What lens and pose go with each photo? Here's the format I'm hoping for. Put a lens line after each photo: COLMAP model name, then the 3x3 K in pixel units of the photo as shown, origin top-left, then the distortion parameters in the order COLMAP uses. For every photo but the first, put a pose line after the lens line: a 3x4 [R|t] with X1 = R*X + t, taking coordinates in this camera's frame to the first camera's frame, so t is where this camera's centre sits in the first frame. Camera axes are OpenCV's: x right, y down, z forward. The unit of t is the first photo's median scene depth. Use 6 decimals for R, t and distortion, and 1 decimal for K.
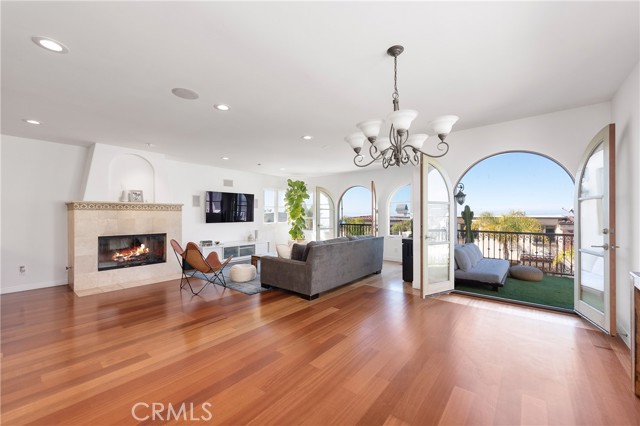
lens RADIAL K [[260.3, 0, 322.9], [0, 260.3, 214.8], [0, 0, 1]] dist [-0.014386, 0.000140]
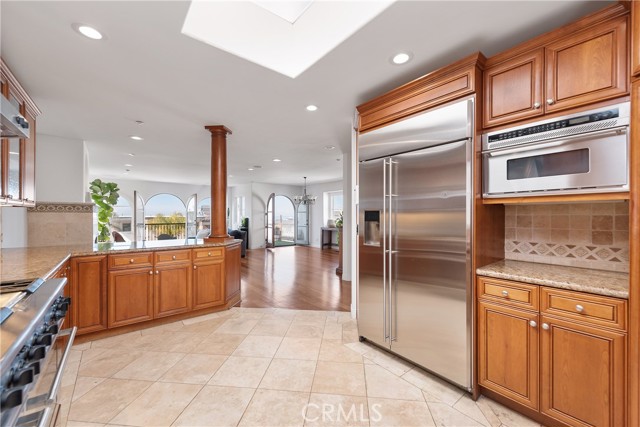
lens RADIAL K [[258.5, 0, 329.7], [0, 258.5, 215.1], [0, 0, 1]] dist [0.007369, -0.003239]
pose [[0.204852, -0.000242, 0.978793, -1.487892], [-0.002466, 0.999997, 0.000763, -0.010599], [-0.978790, -0.002571, 0.204851, -0.075032]]
